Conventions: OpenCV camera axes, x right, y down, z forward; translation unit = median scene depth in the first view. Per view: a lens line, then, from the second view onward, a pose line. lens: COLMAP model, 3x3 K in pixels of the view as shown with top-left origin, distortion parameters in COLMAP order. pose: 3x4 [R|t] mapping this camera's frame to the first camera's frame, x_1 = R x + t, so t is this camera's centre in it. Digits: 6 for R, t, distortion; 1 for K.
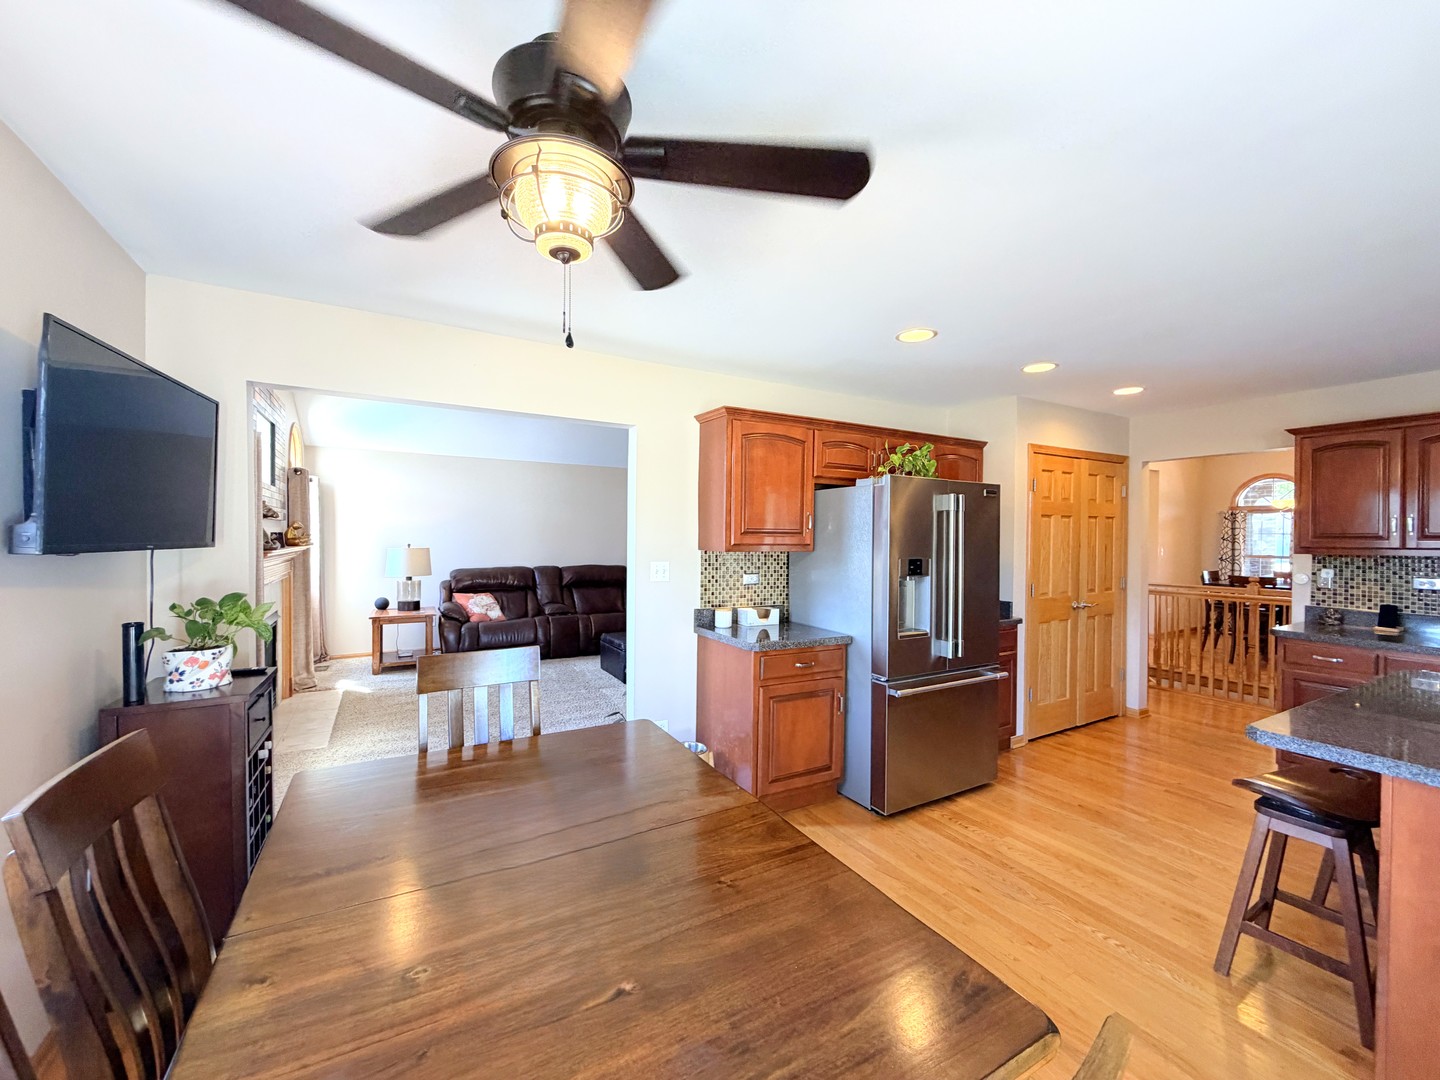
lens RADIAL K [[577.5, 0, 715.4], [0, 577.5, 541.5], [0, 0, 1]] dist [0.000521, 0.000177]
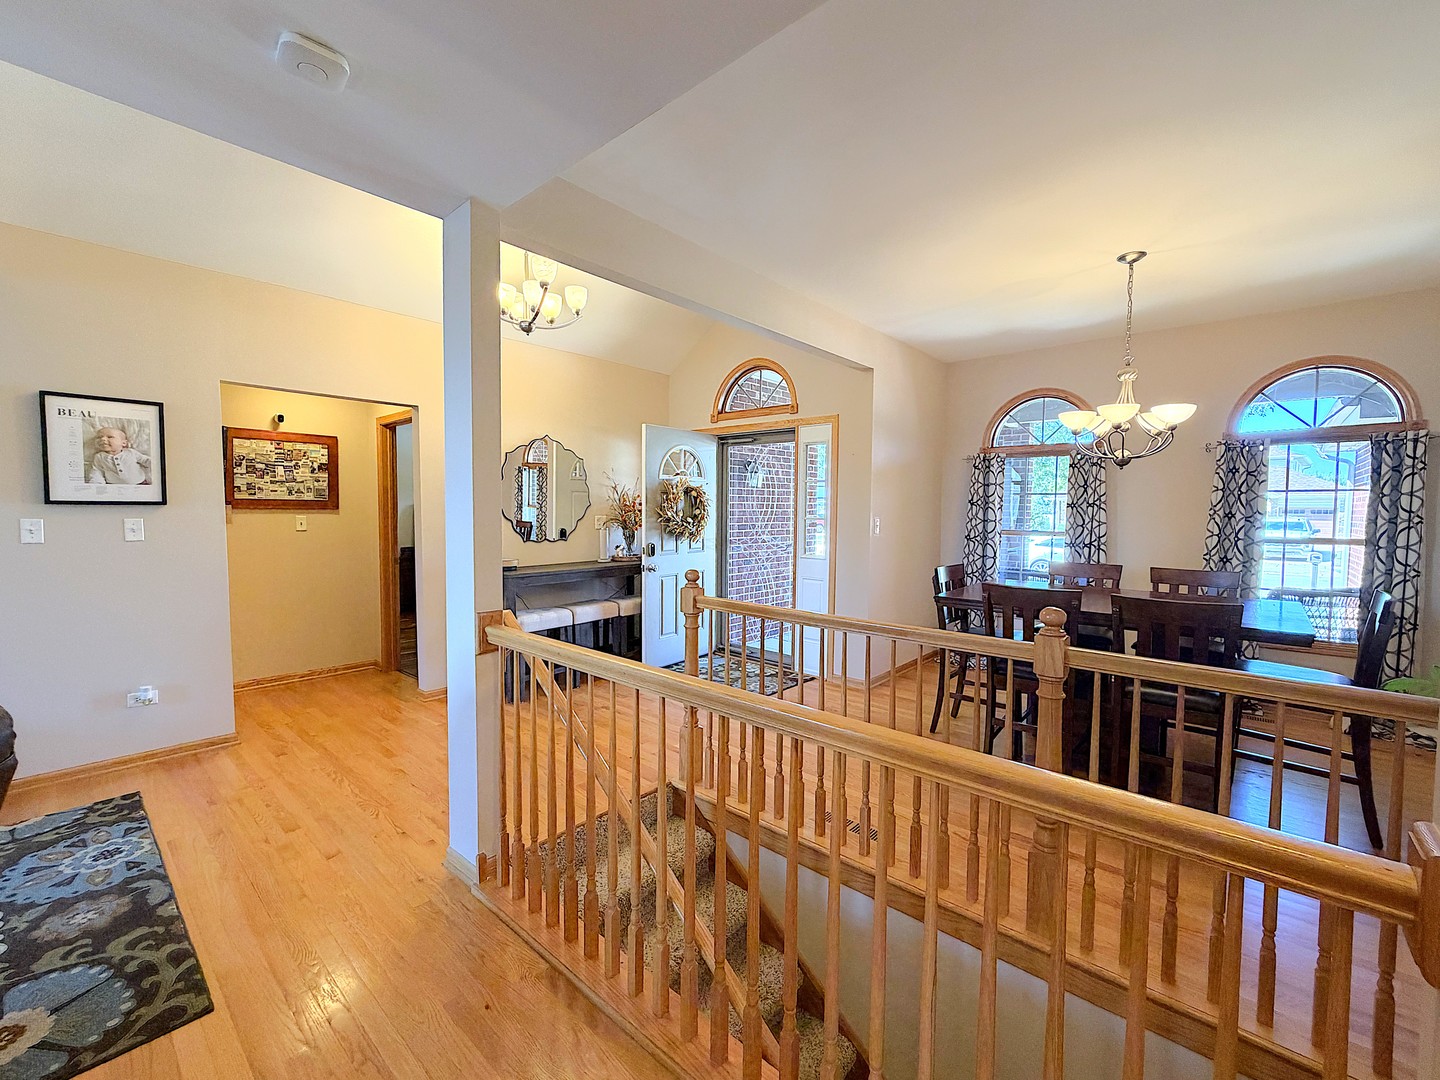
lens RADIAL K [[577.5, 0, 699.7], [0, 577.5, 542.2], [0, 0, 1]] dist [0.000521, 0.000177]
pose [[0.947550, -0.016255, 0.319194, 0.584441], [0.000215, 0.998738, 0.050223, 0.007833], [-0.319608, -0.047520, 0.946358, 0.721654]]
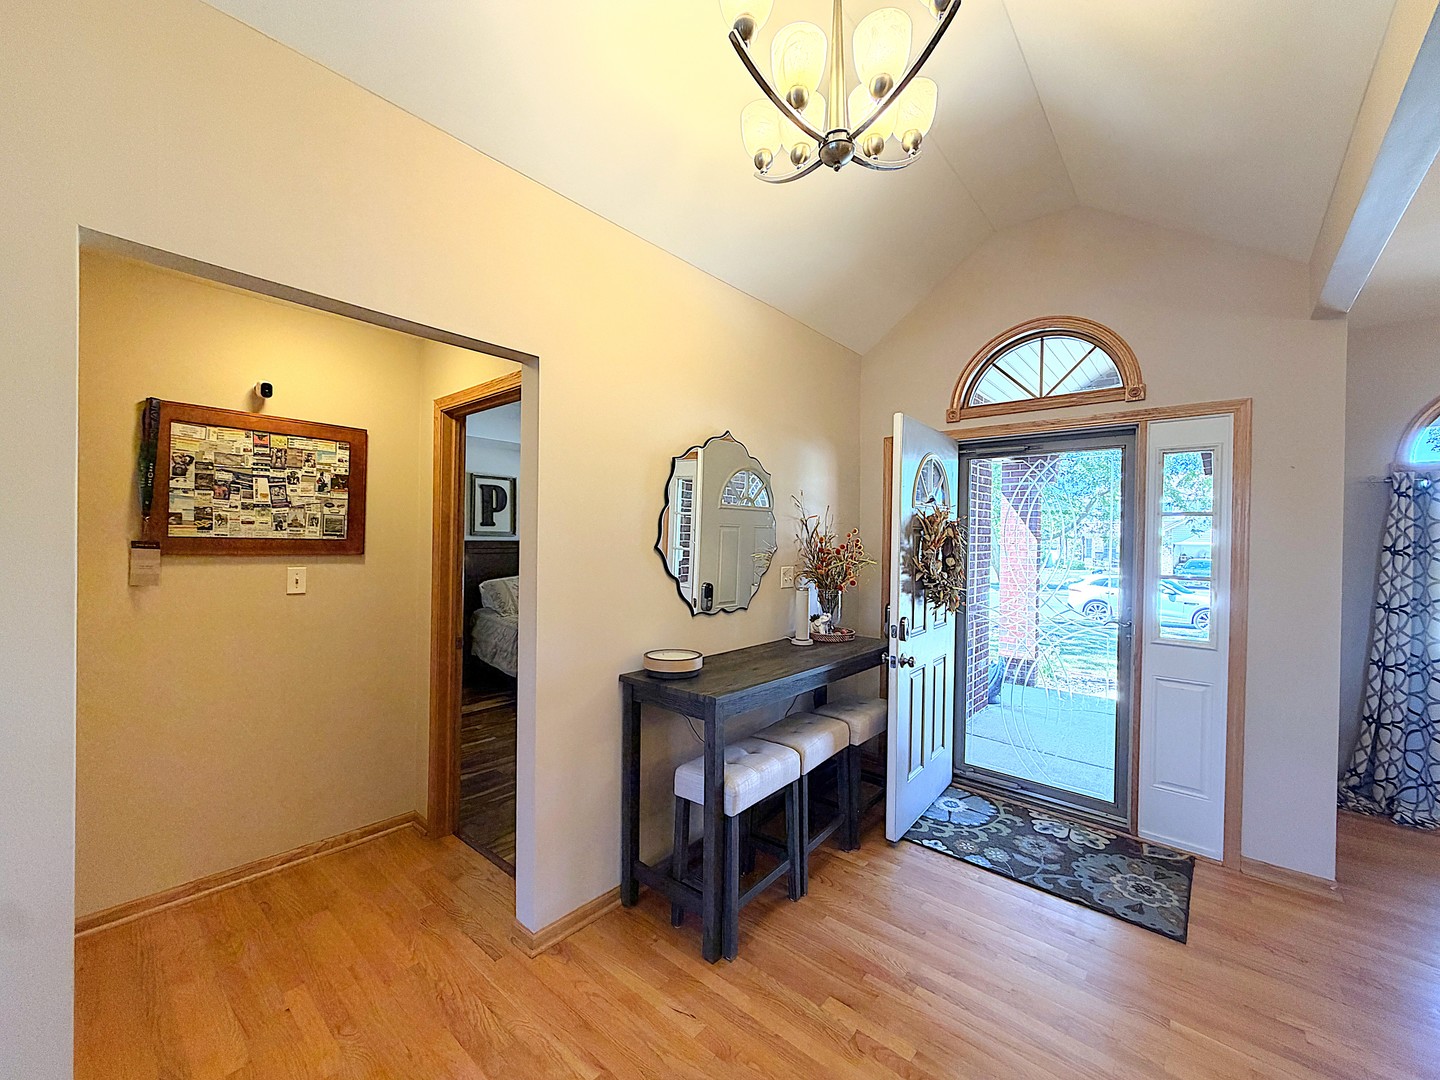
lens RADIAL K [[577.5, 0, 717.0], [0, 577.5, 542.3], [0, 0, 1]] dist [0.000521, 0.000177]
pose [[0.943811, 0.009762, 0.330342, 0.488946], [-0.008383, 0.999949, -0.005600, -0.006197], [-0.330380, 0.002516, 0.943845, 1.080210]]
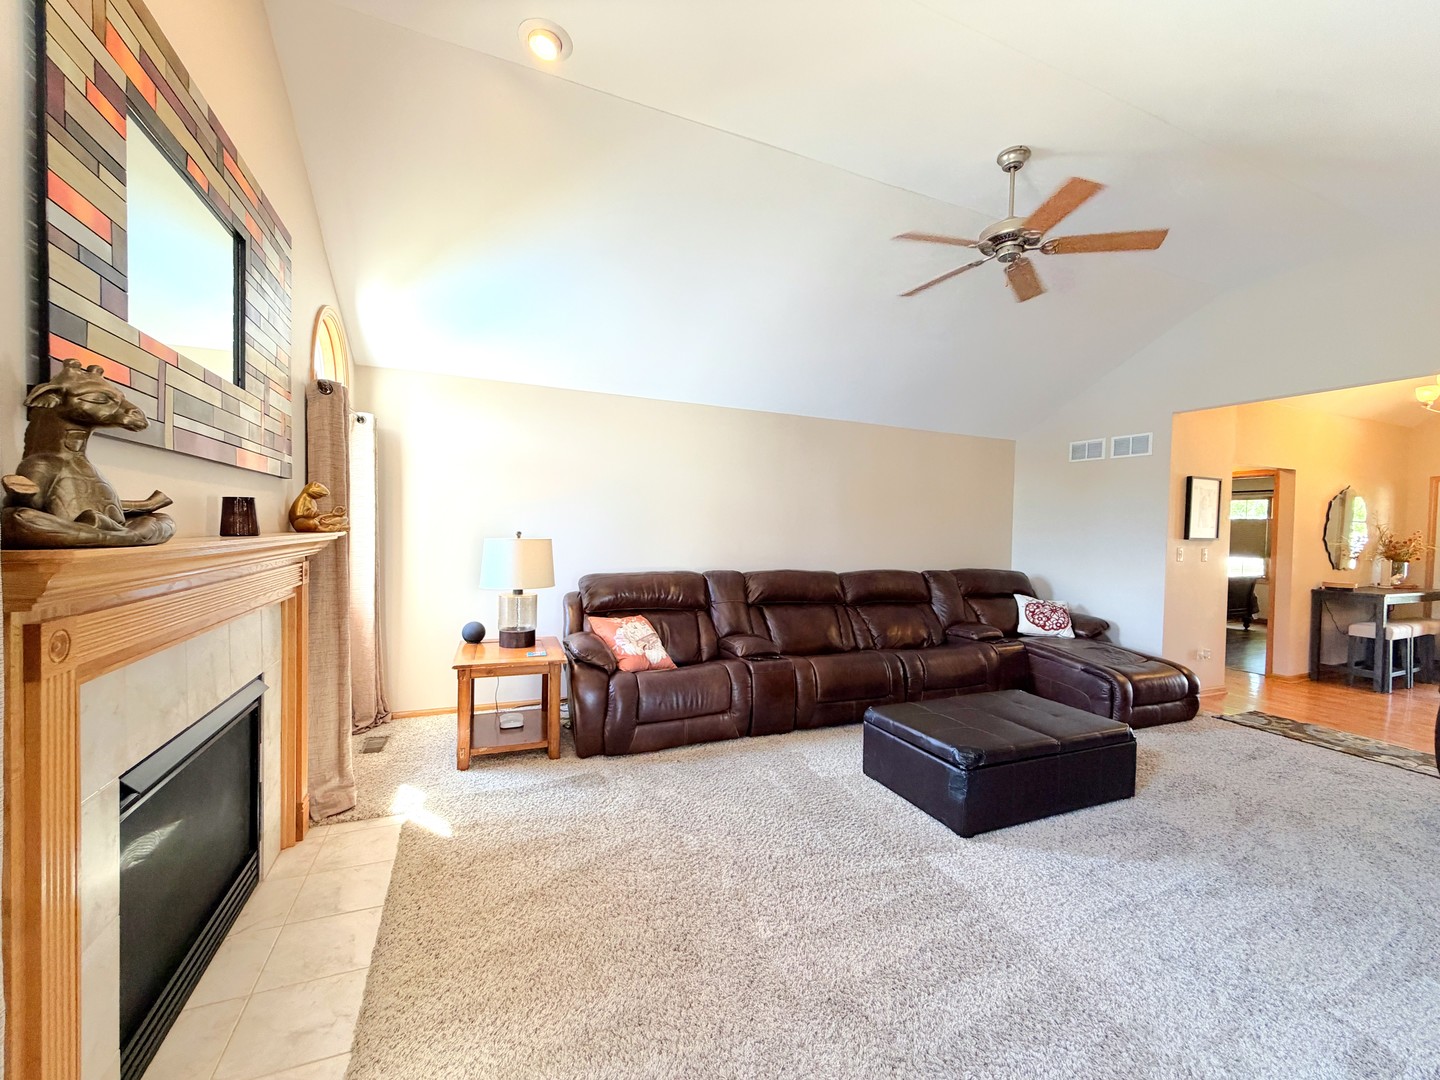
lens RADIAL K [[577.5, 0, 715.4], [0, 577.5, 540.7], [0, 0, 1]] dist [0.000521, 0.000177]
pose [[0.993085, 0.018787, -0.115886, -0.264207], [-0.017313, 0.999756, 0.013710, 0.001831], [0.116115, -0.011609, 0.993168, 0.441555]]
